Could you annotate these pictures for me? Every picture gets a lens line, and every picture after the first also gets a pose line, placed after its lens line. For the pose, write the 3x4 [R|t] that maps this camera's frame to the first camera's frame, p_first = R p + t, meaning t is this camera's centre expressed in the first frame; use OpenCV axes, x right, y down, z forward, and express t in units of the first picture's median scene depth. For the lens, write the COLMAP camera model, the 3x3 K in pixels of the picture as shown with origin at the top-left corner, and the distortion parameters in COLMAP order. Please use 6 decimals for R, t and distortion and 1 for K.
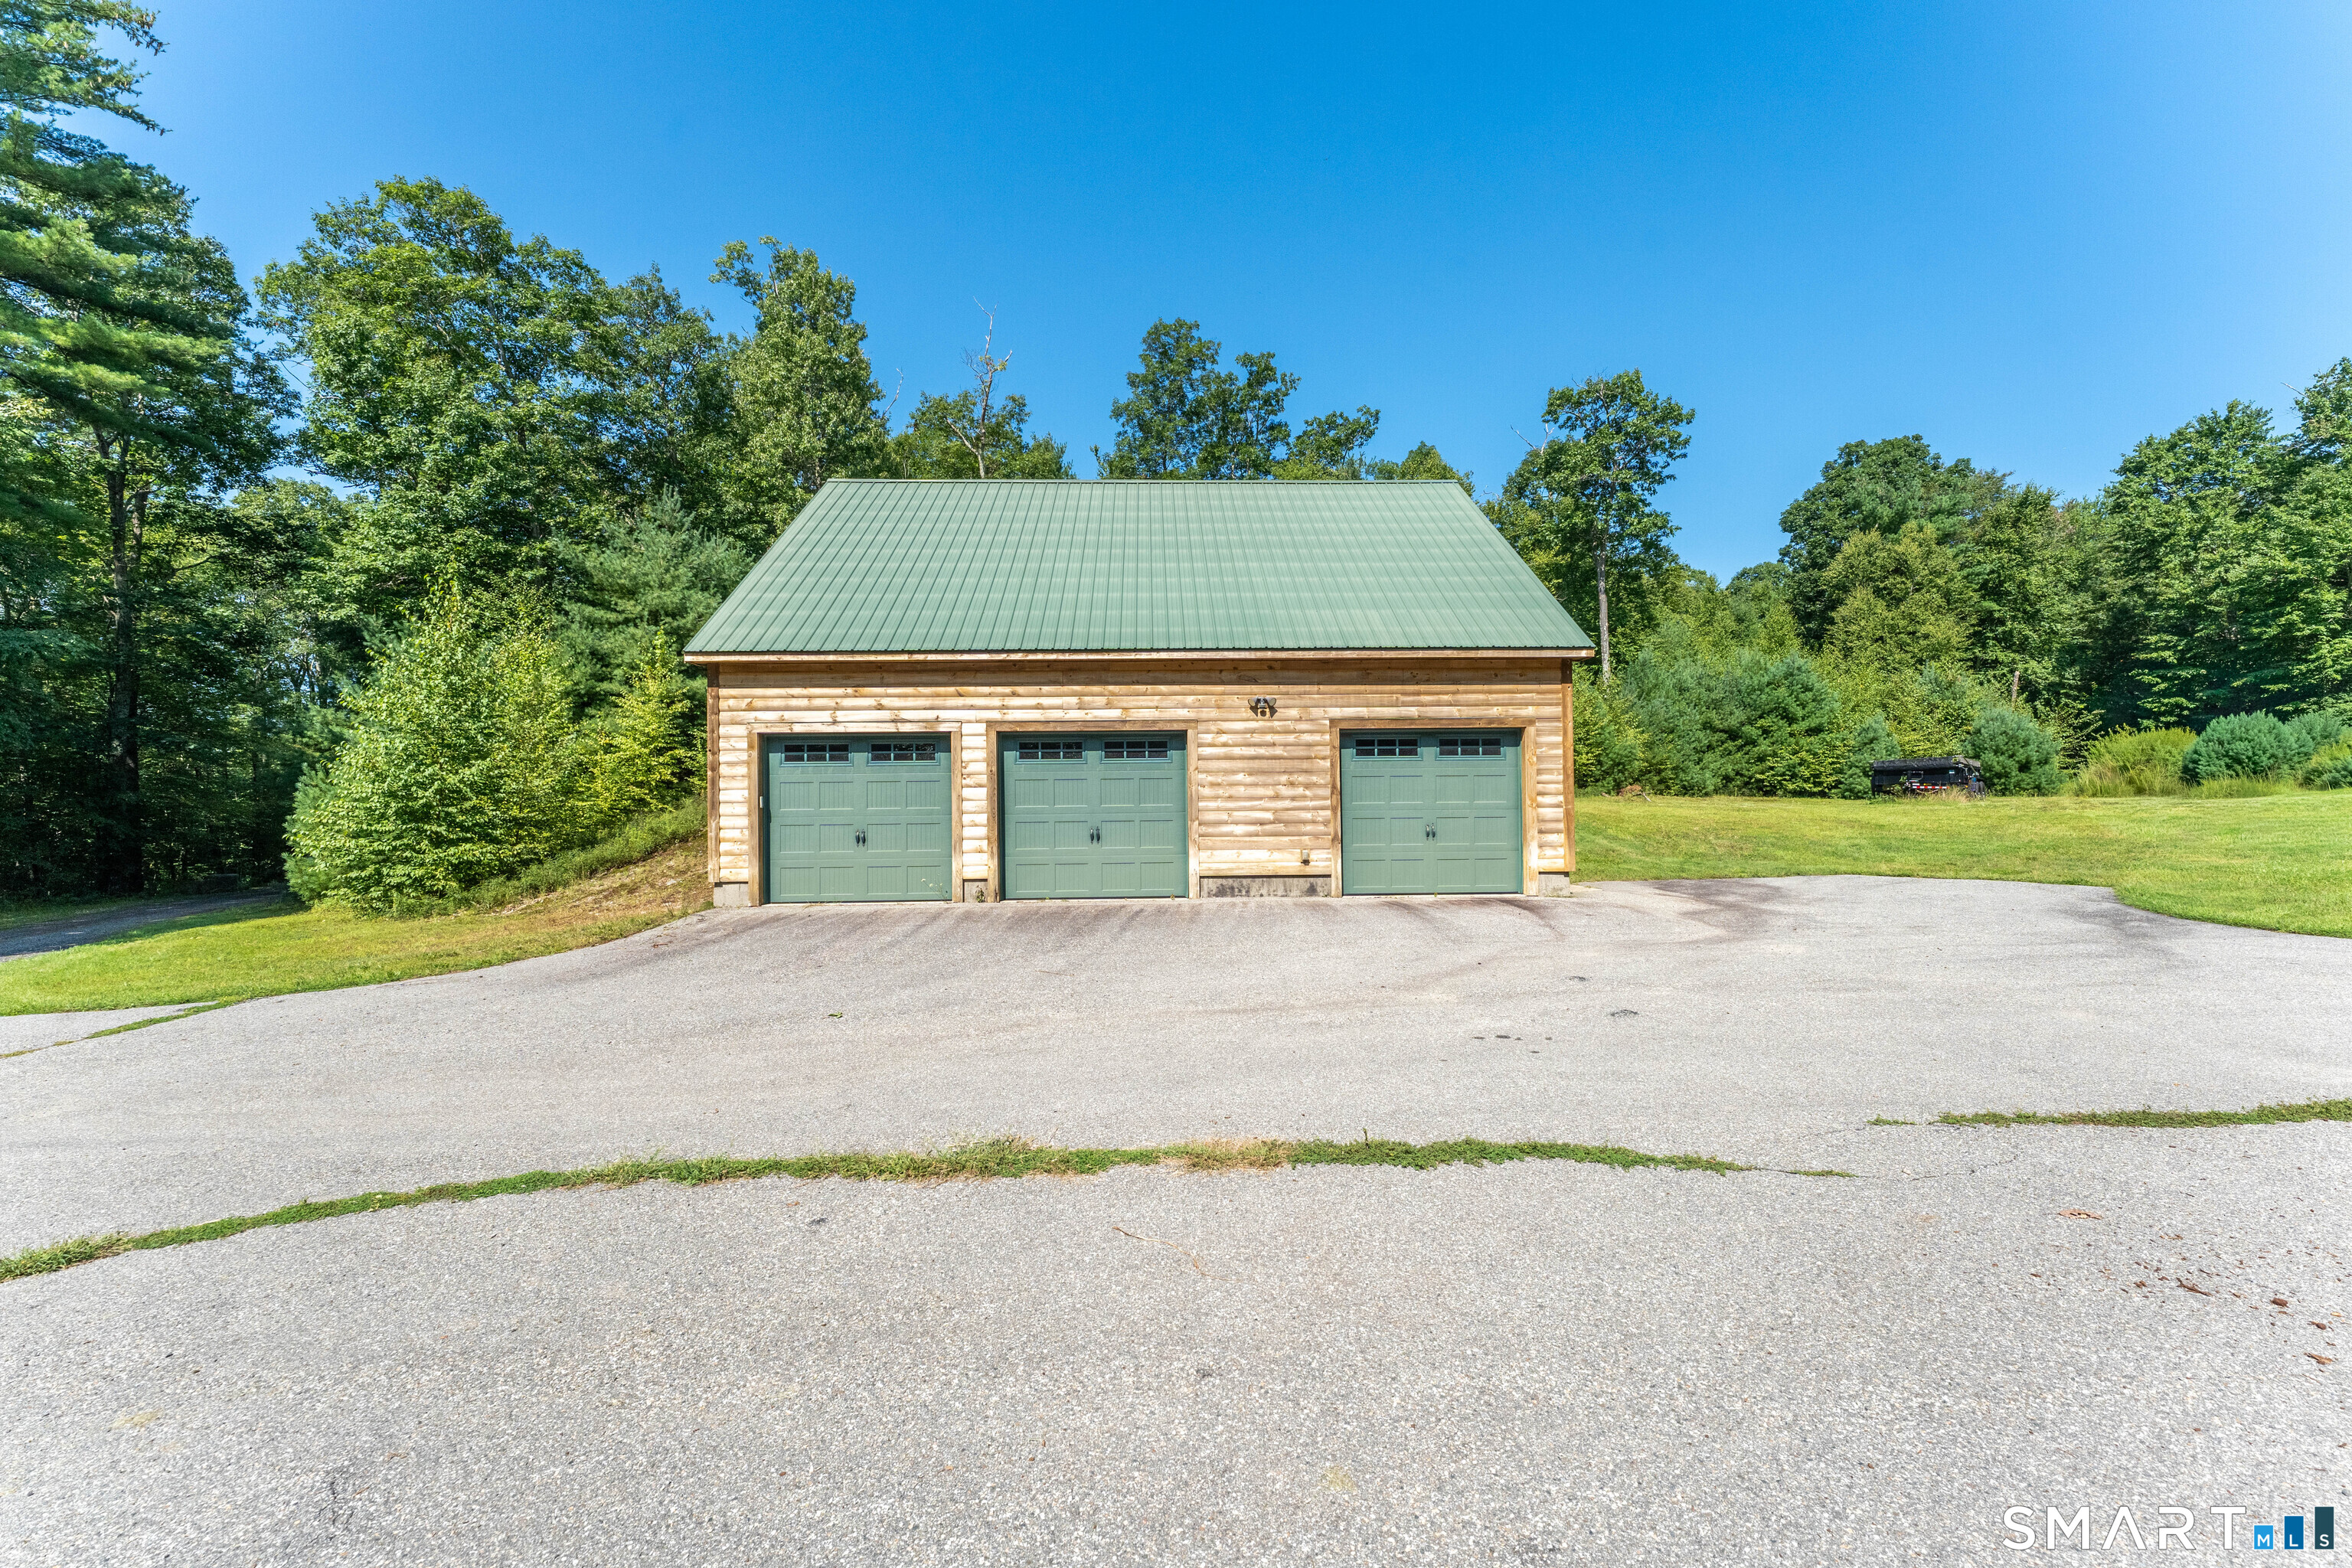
lens RADIAL K [[959.8, 0, 1185.4], [0, 959.8, 752.7], [0, 0, 1]] dist [0.001198, -0.000557]
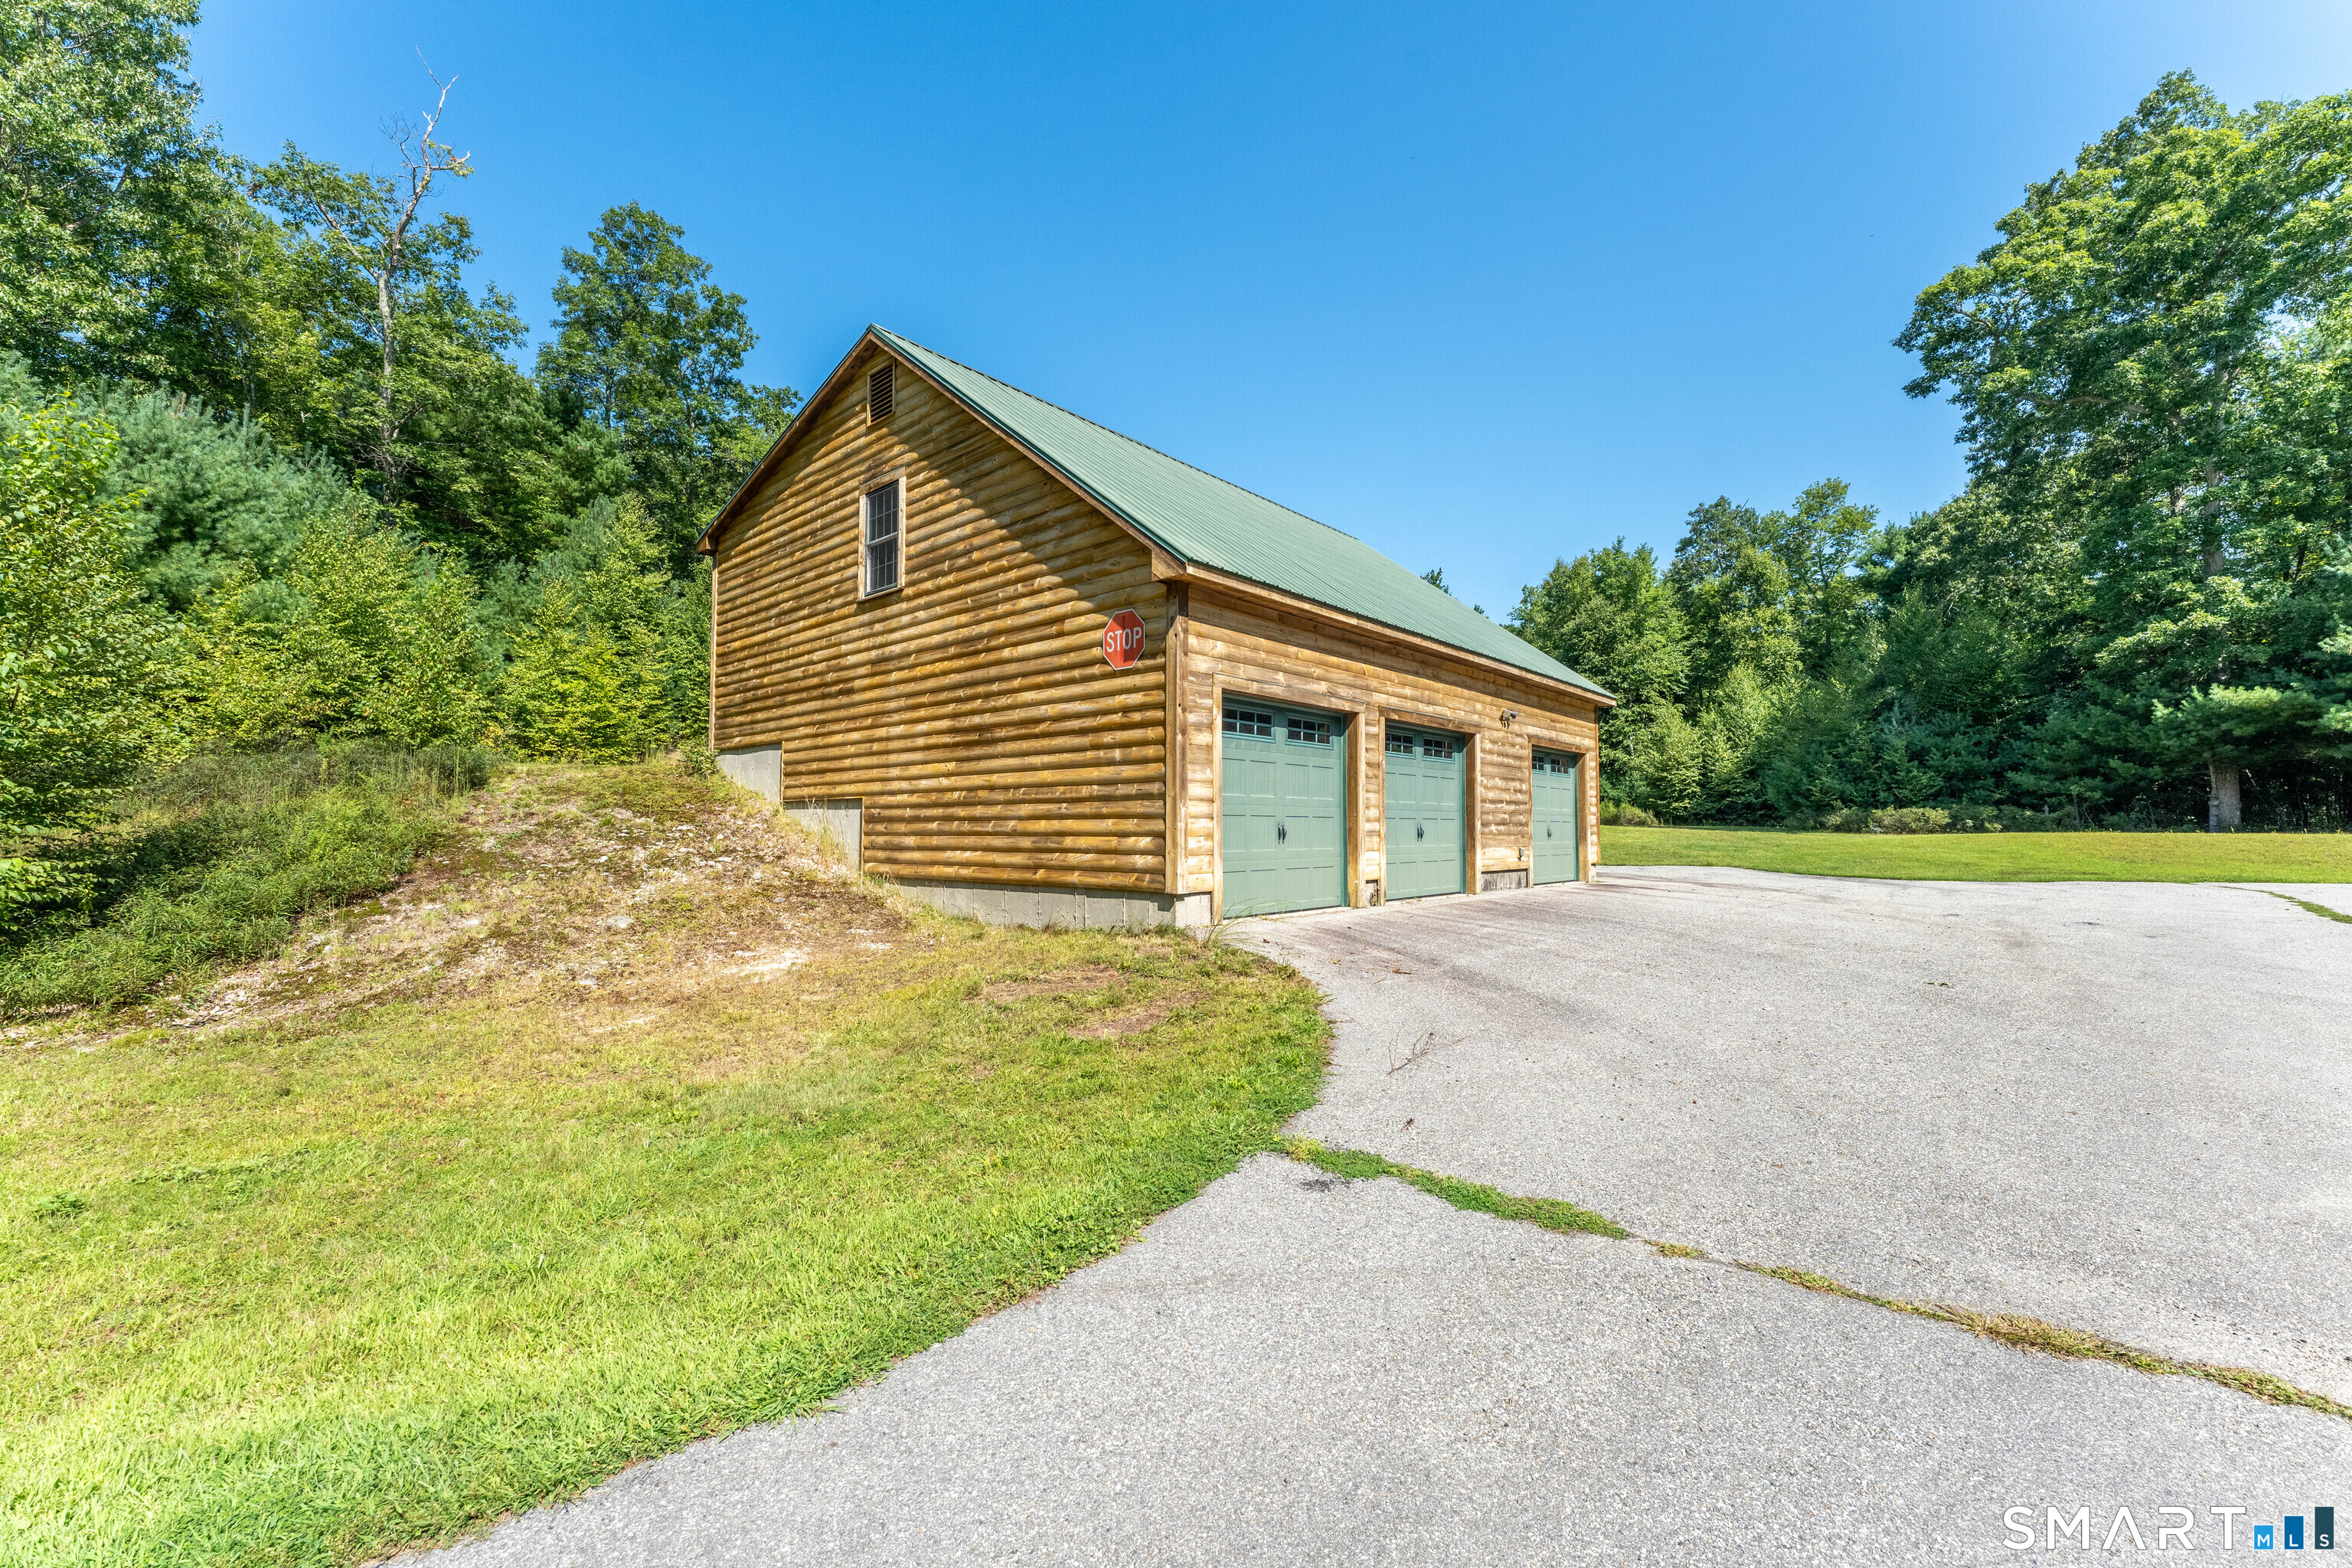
lens RADIAL K [[948.8, 0, 1181.9], [0, 948.8, 755.9], [0, 0, 1]] dist [-0.000272, 0.000188]
pose [[0.683163, 0.069145, 0.726985, -0.980399], [-0.051680, 0.997589, -0.046318, 0.065283], [-0.728435, -0.005928, 0.685089, 0.507971]]
